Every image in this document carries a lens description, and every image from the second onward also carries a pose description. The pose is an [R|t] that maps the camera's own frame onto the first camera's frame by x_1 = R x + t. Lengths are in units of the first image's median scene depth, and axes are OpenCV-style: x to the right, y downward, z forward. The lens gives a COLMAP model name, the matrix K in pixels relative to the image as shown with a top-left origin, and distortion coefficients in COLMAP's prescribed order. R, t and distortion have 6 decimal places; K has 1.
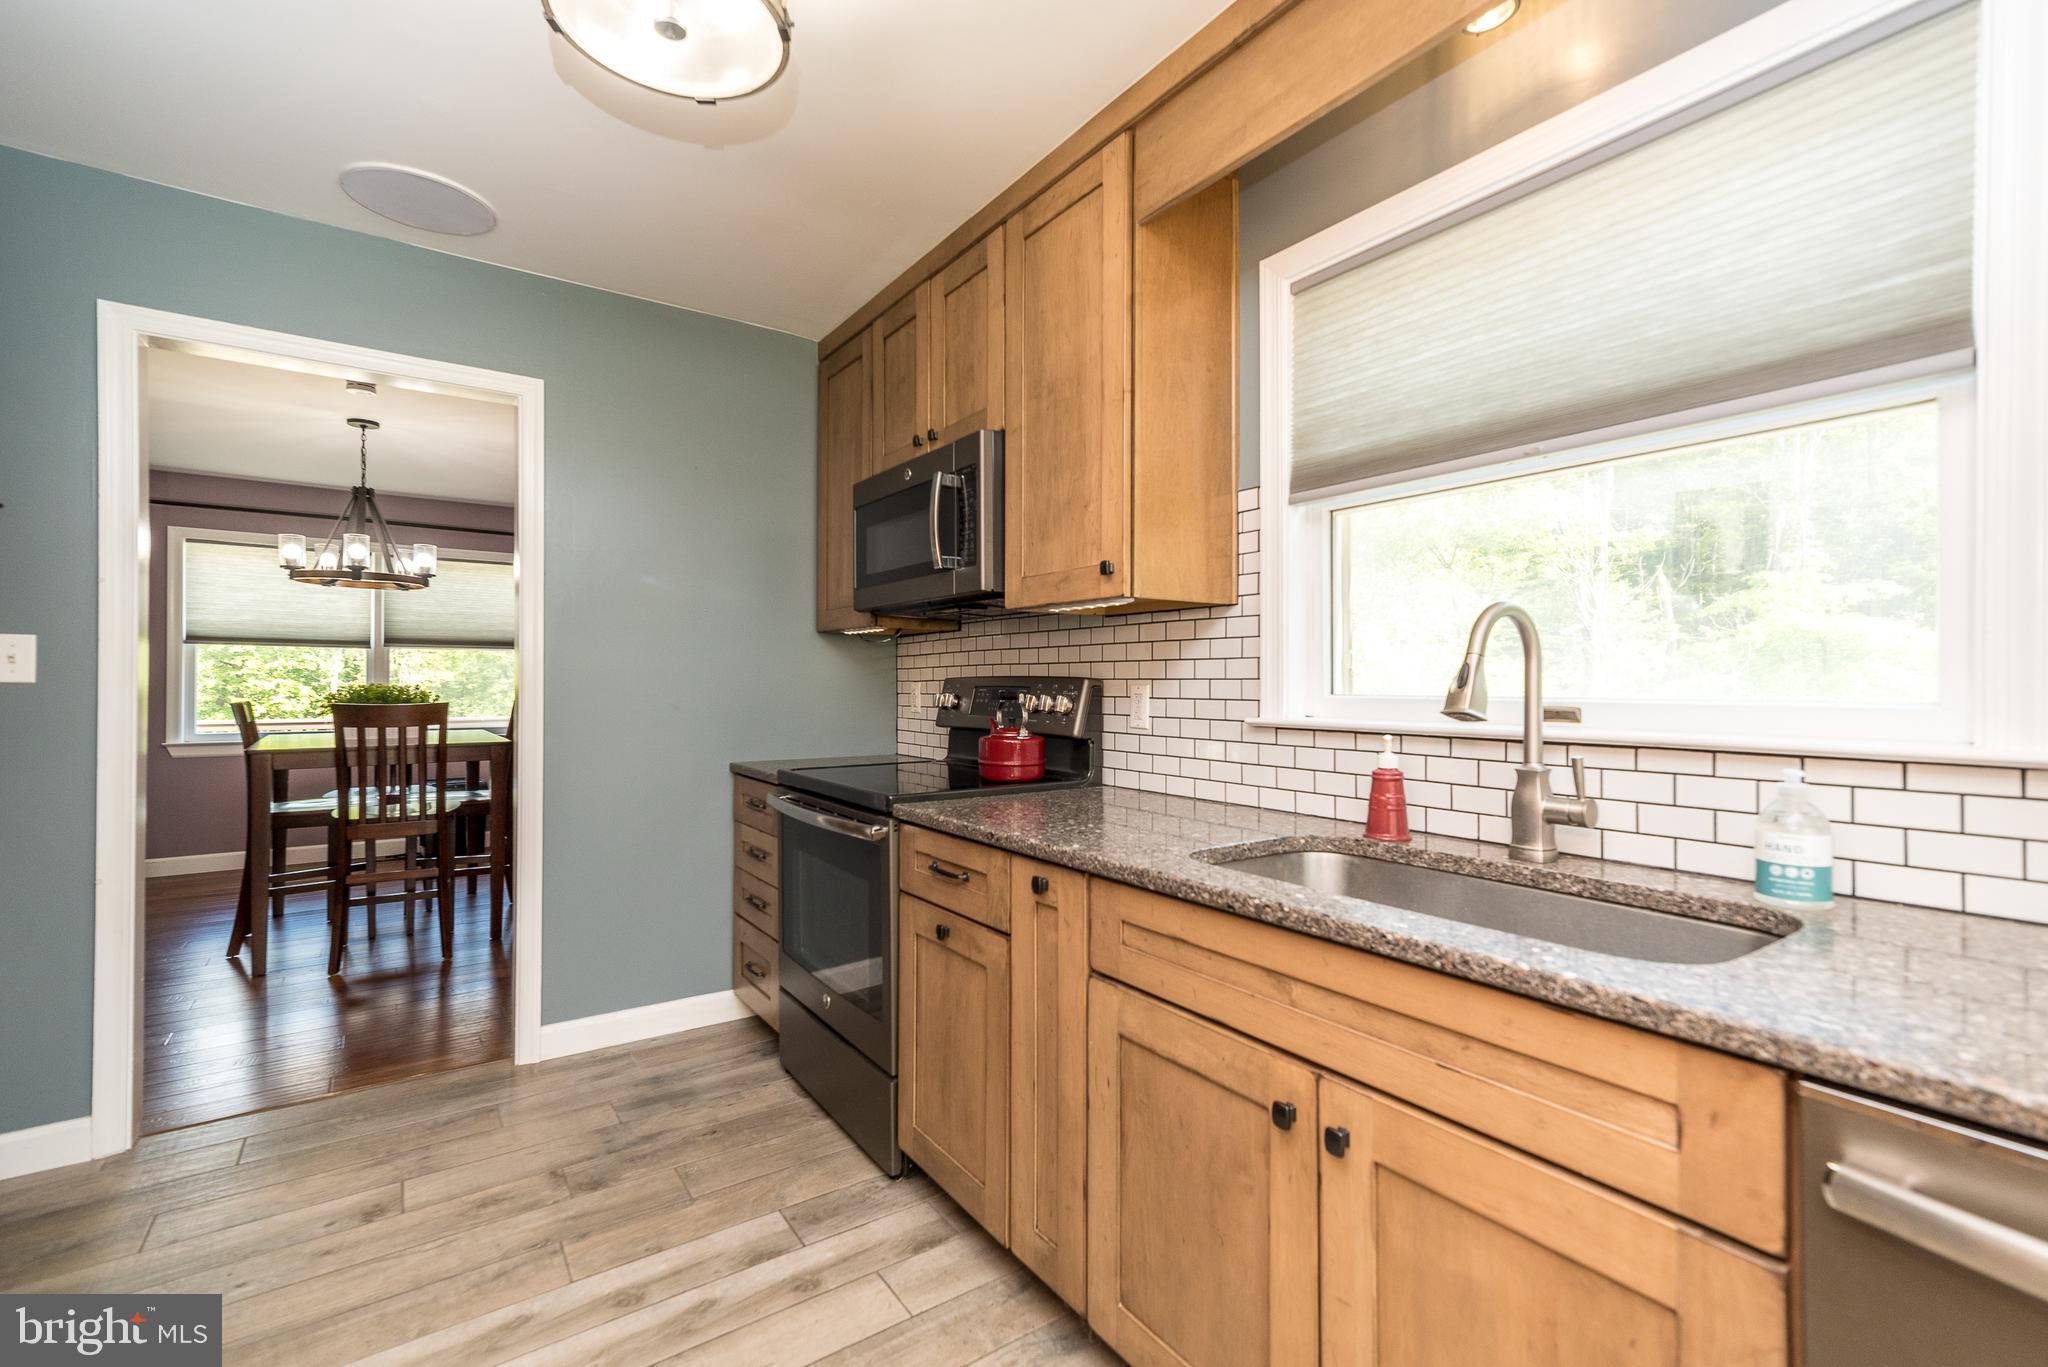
lens RADIAL K [[867.5, 0, 1032.6], [0, 867.5, 681.2], [0, 0, 1]] dist [0.000649, -0.000035]
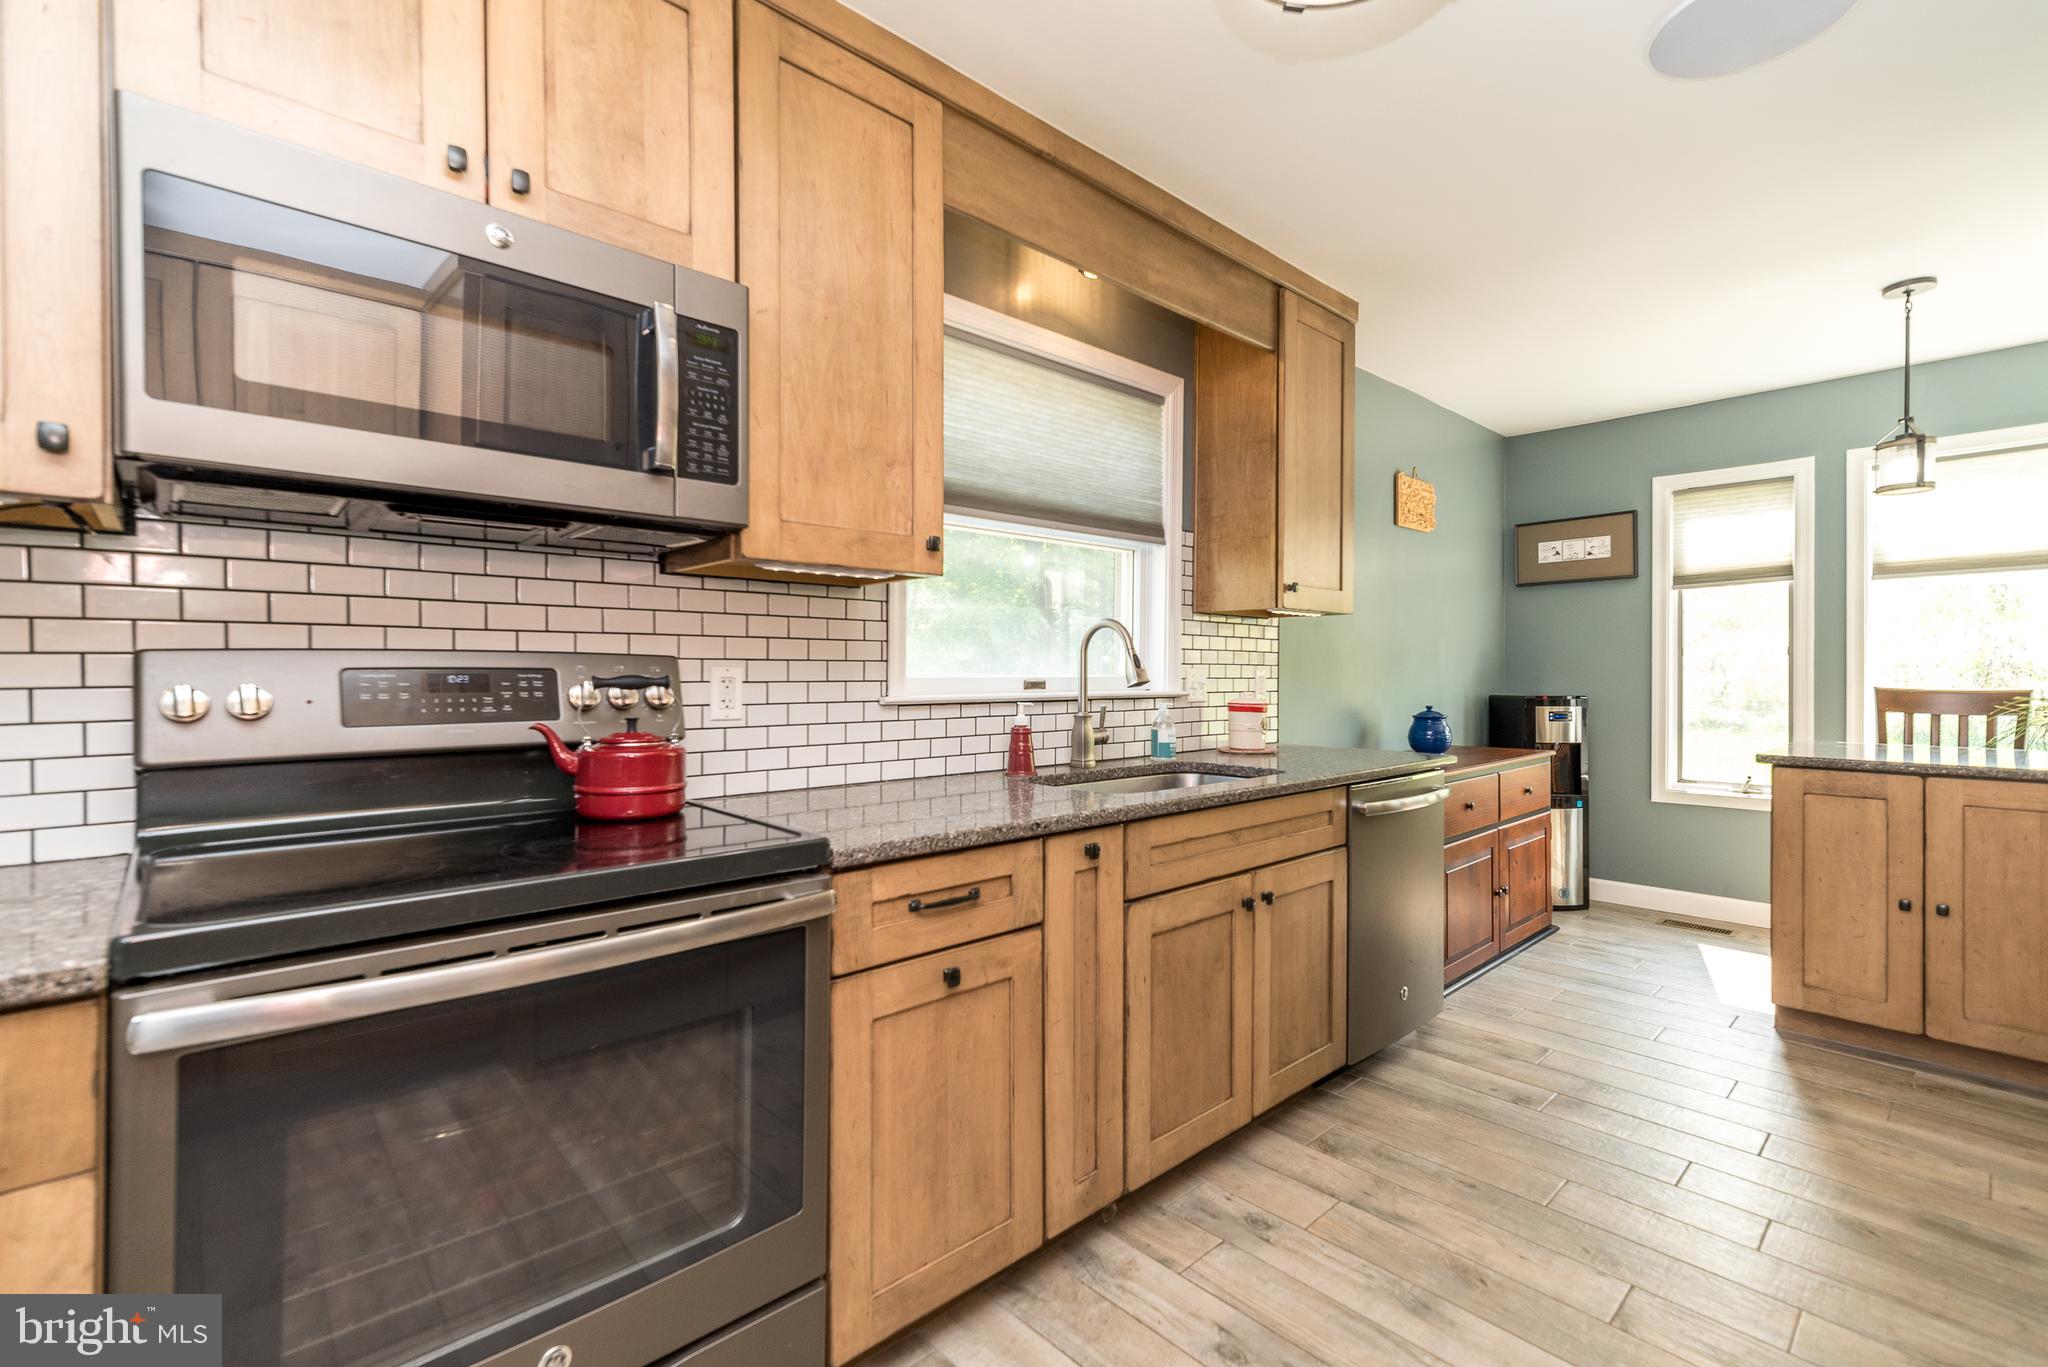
lens RADIAL K [[916.2, 0, 1024.1], [0, 916.2, 671.4], [0, 0, 1]] dist [0.000714, 0.000064]
pose [[-0.125385, -0.004025, 0.992100, -0.974478], [-0.005937, 0.999977, 0.003306, 0.006081], [-0.992090, -0.005476, -0.125406, 1.073663]]
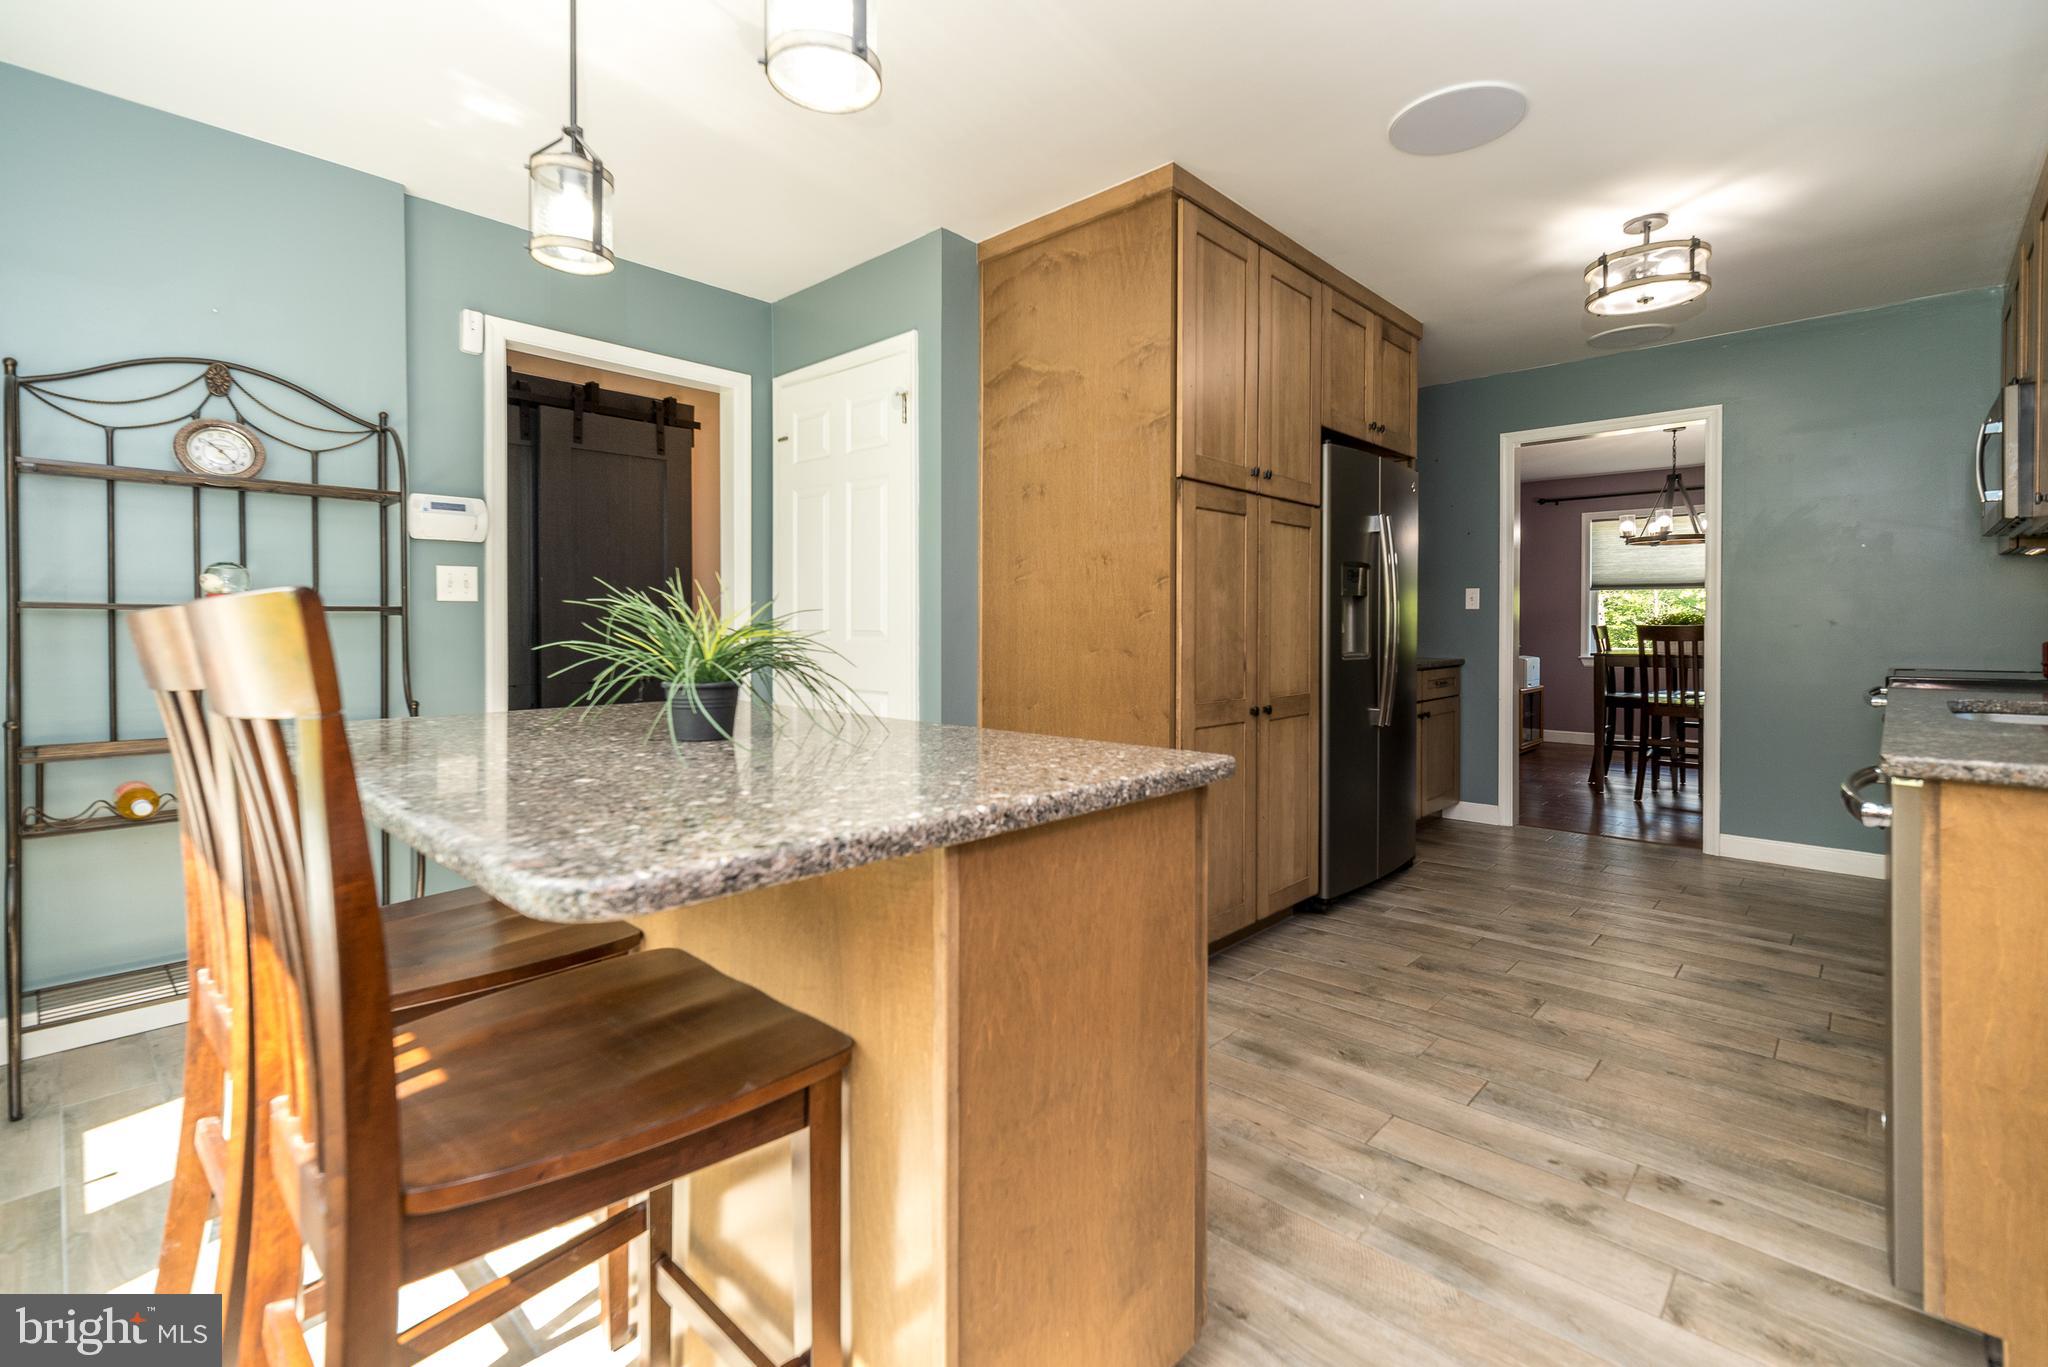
lens RADIAL K [[912.2, 0, 1048.3], [0, 912.2, 634.1], [0, 0, 1]] dist [0.000156, 0.000009]
pose [[0.204532, 0.003377, -0.978854, 1.127525], [0.007152, 0.999962, 0.004944, 0.051506], [0.978834, -0.008012, 0.204500, -0.702076]]
